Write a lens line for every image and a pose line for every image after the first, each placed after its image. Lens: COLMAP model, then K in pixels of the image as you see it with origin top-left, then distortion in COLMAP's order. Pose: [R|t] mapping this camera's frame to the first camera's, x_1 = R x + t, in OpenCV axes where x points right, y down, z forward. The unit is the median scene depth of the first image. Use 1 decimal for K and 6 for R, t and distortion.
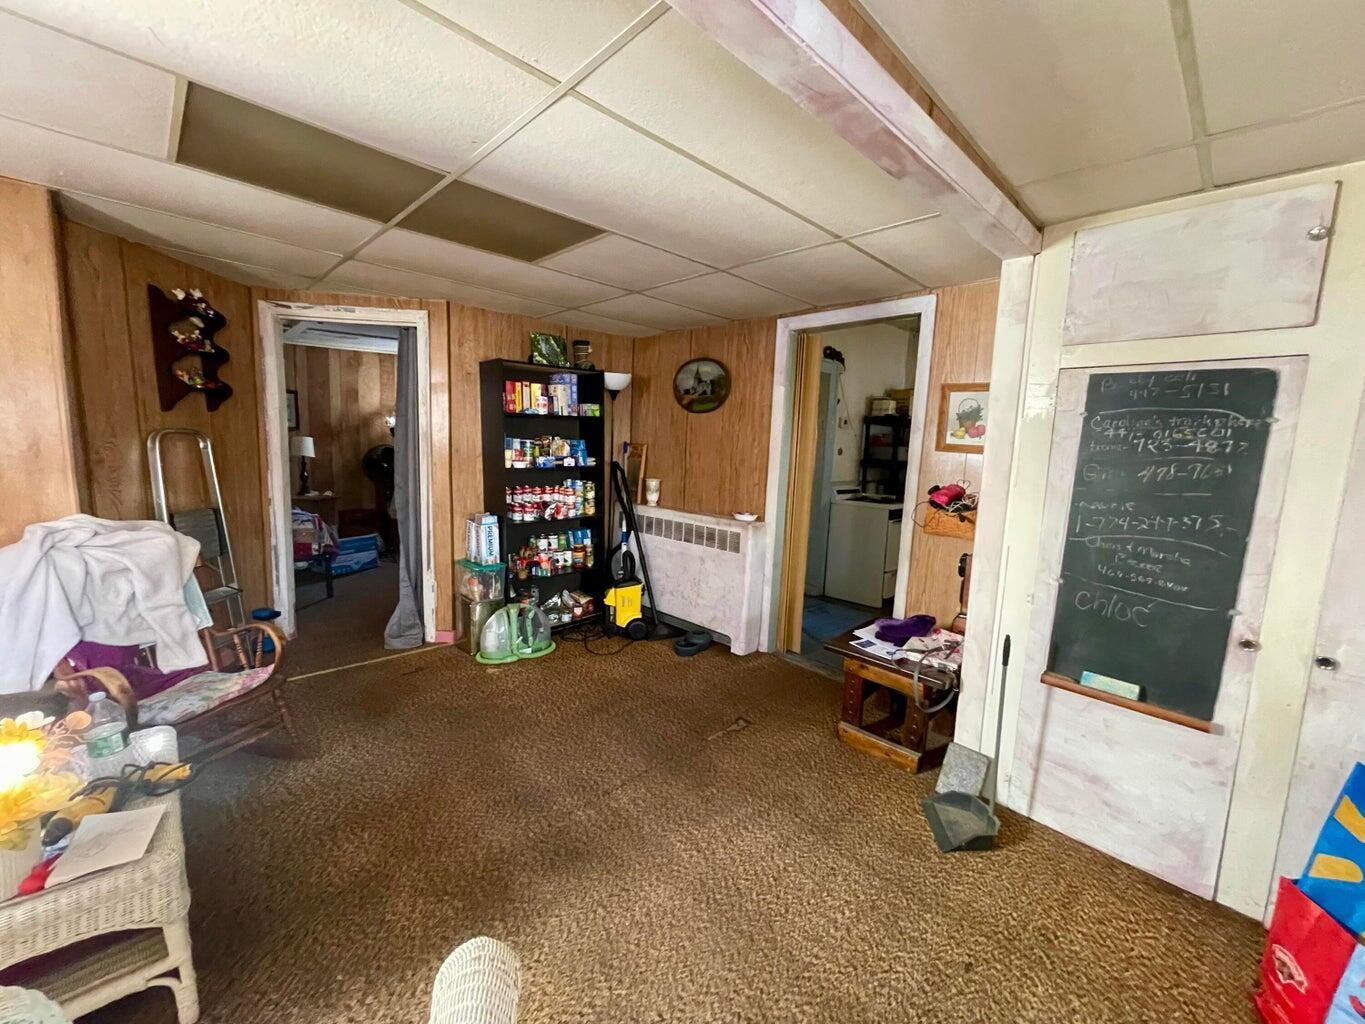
lens RADIAL K [[551.9, 0, 682.3], [0, 551.9, 512.7], [0, 0, 1]] dist [-0.001966, 0.000138]
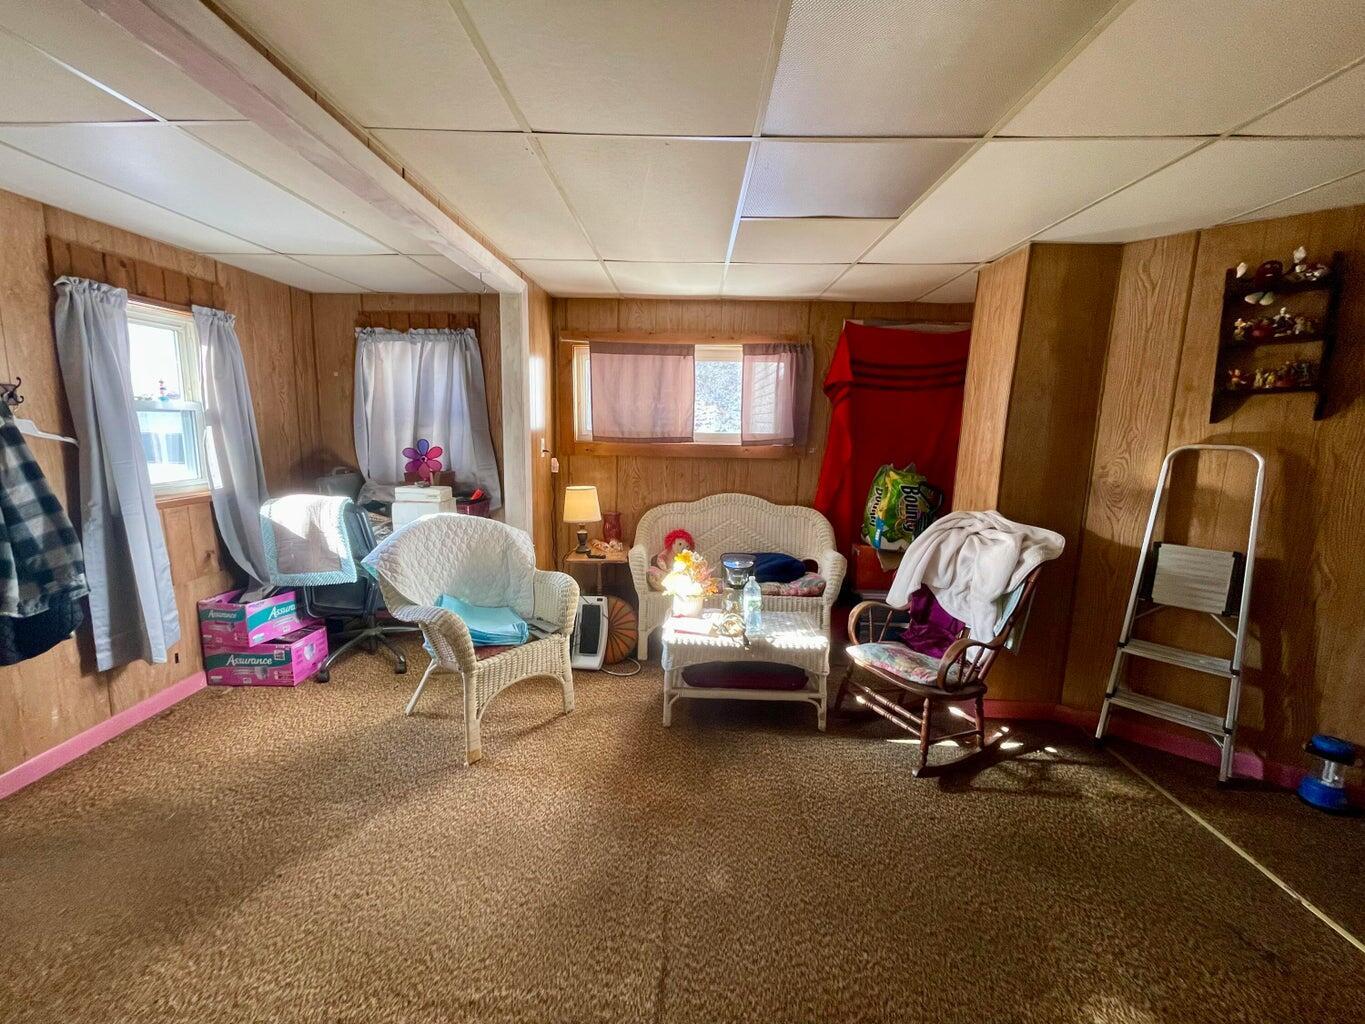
lens RADIAL K [[551.9, 0, 677.9], [0, 551.9, 510.8], [0, 0, 1]] dist [-0.001966, 0.000138]
pose [[-0.711957, 0.056421, -0.699952, 0.331537], [-0.134019, 0.967528, 0.214307, -0.203778], [0.689315, 0.246385, -0.681278, 1.660584]]
